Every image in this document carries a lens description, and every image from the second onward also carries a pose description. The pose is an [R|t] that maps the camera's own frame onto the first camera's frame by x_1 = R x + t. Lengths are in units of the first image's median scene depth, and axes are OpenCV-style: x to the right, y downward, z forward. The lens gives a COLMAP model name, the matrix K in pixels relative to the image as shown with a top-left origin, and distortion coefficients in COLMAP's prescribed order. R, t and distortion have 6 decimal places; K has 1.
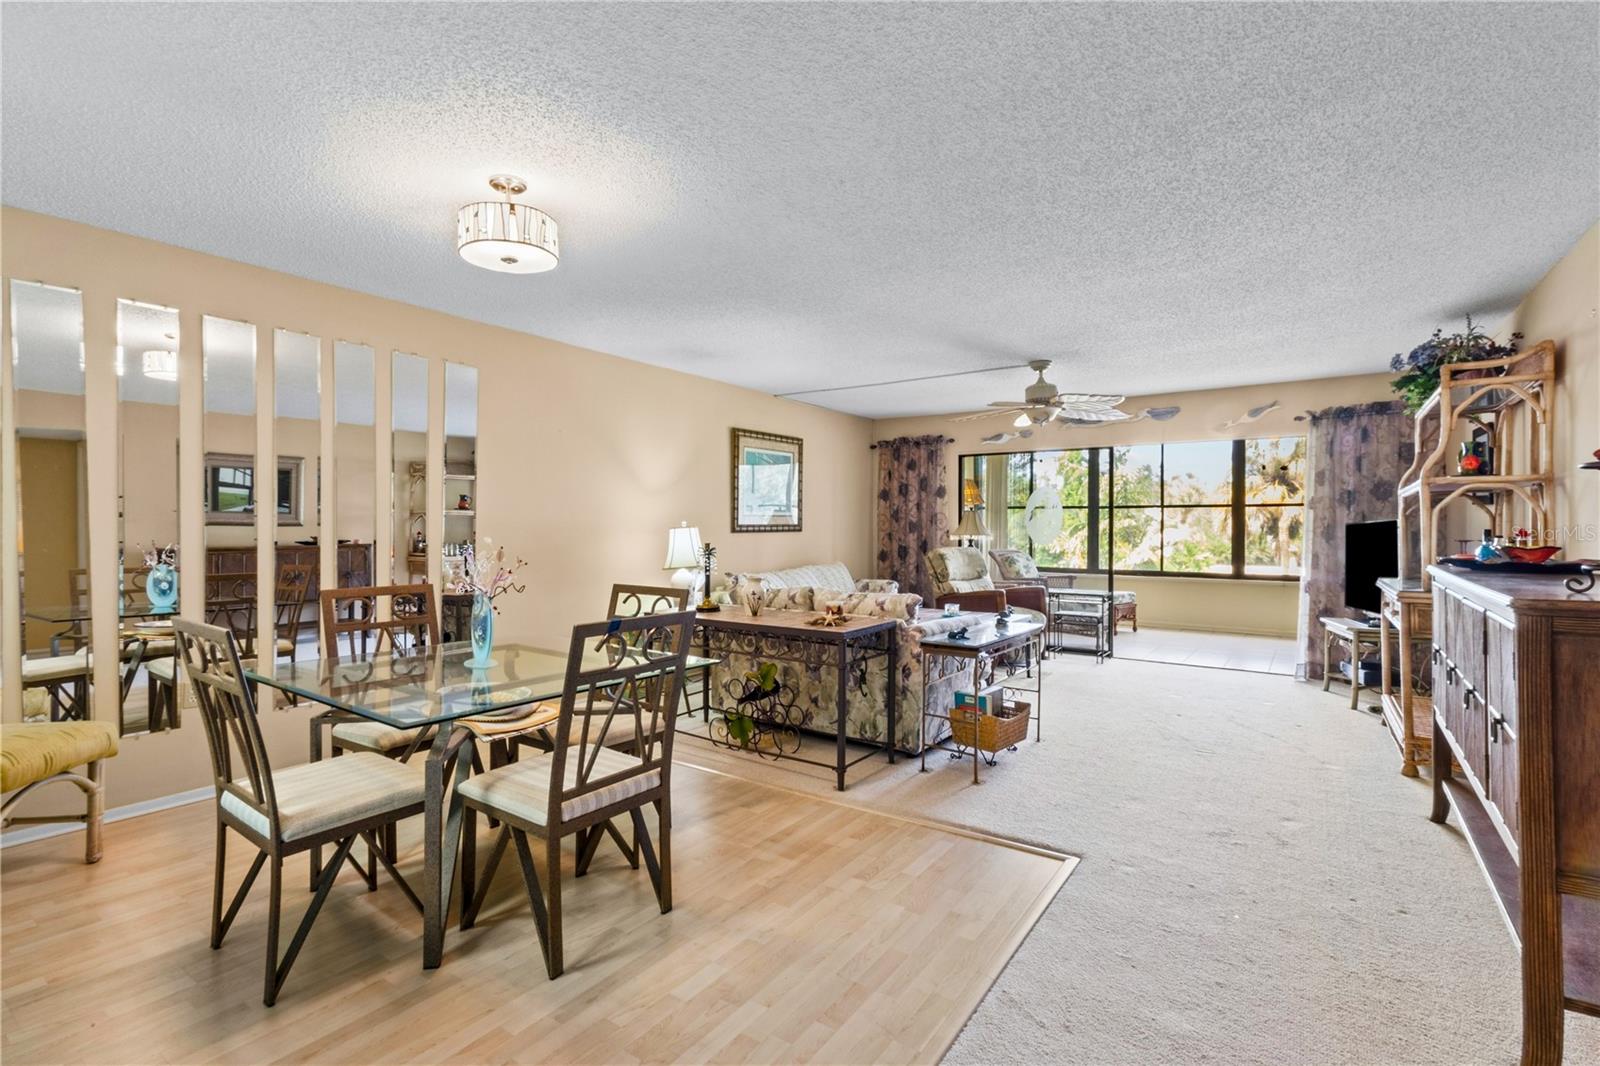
lens RADIAL K [[738.6, 0, 800.0], [0, 738.6, 533.0], [0, 0, 1]] dist [0.001157, 0.000739]
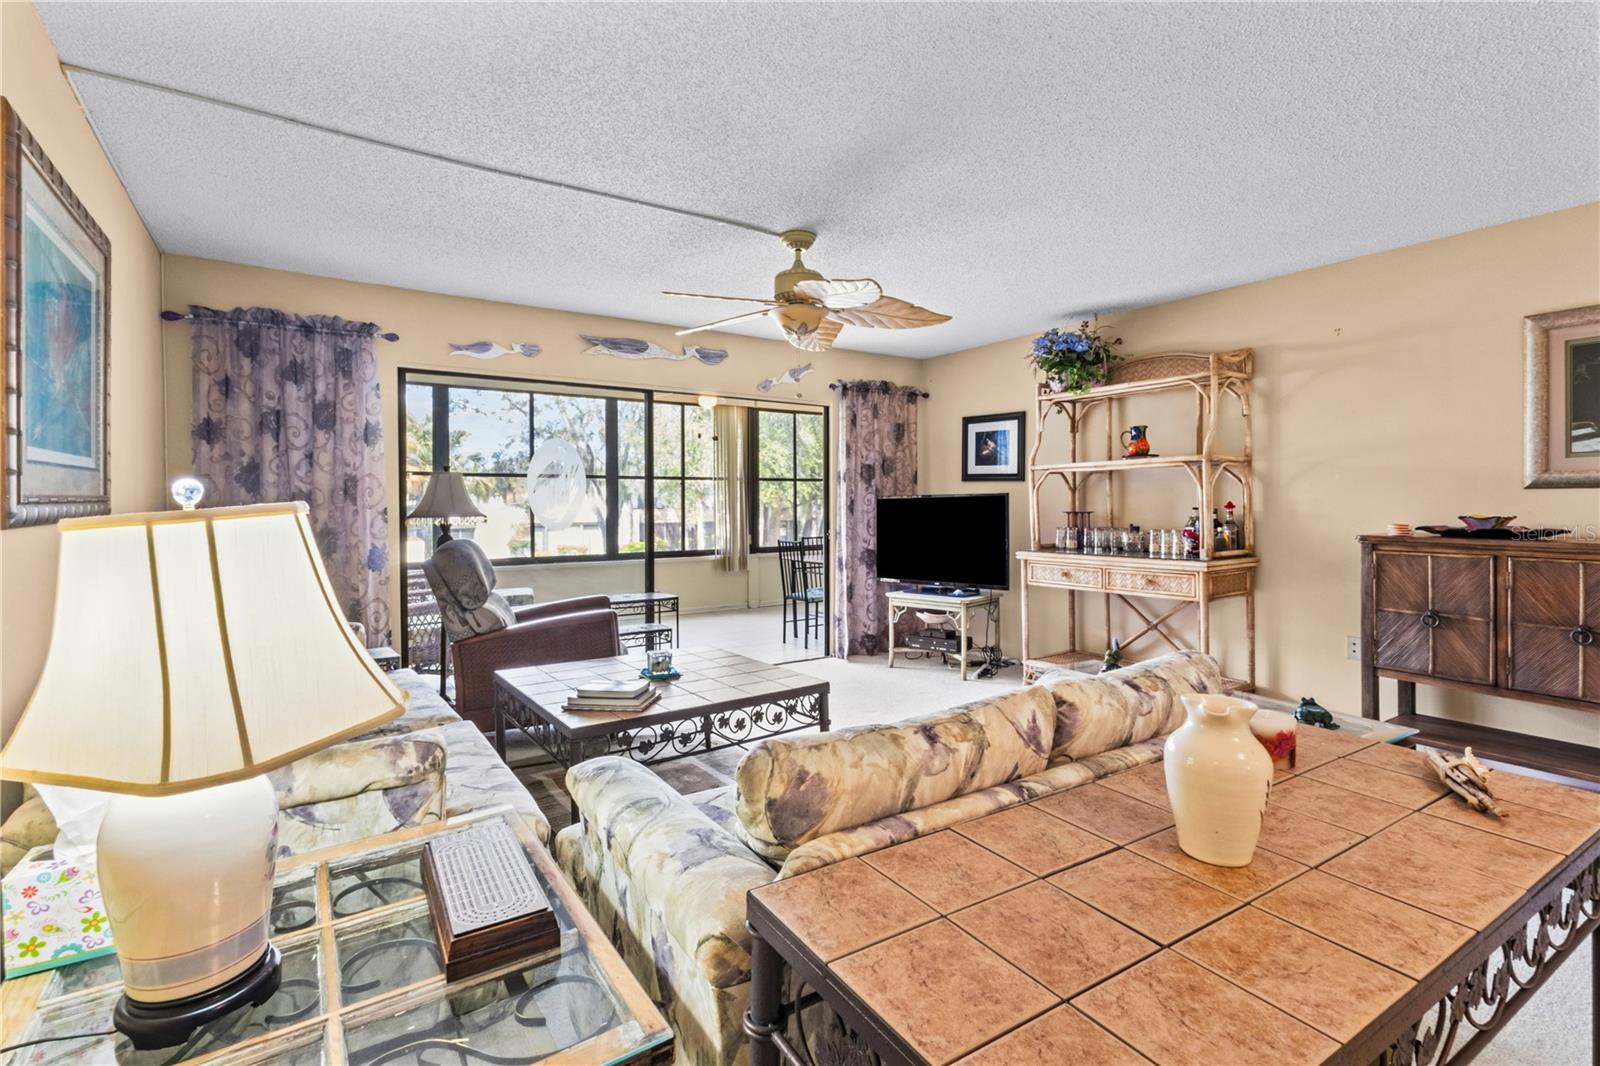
lens RADIAL K [[744.1, 0, 800.4], [0, 744.1, 506.2], [0, 0, 1]] dist [0.000621, 0.000440]
pose [[0.367877, -0.008143, 0.929839, -0.304642], [0.010585, 0.999934, 0.004569, -0.008252], [-0.929814, 0.008161, 0.367939, 0.911888]]
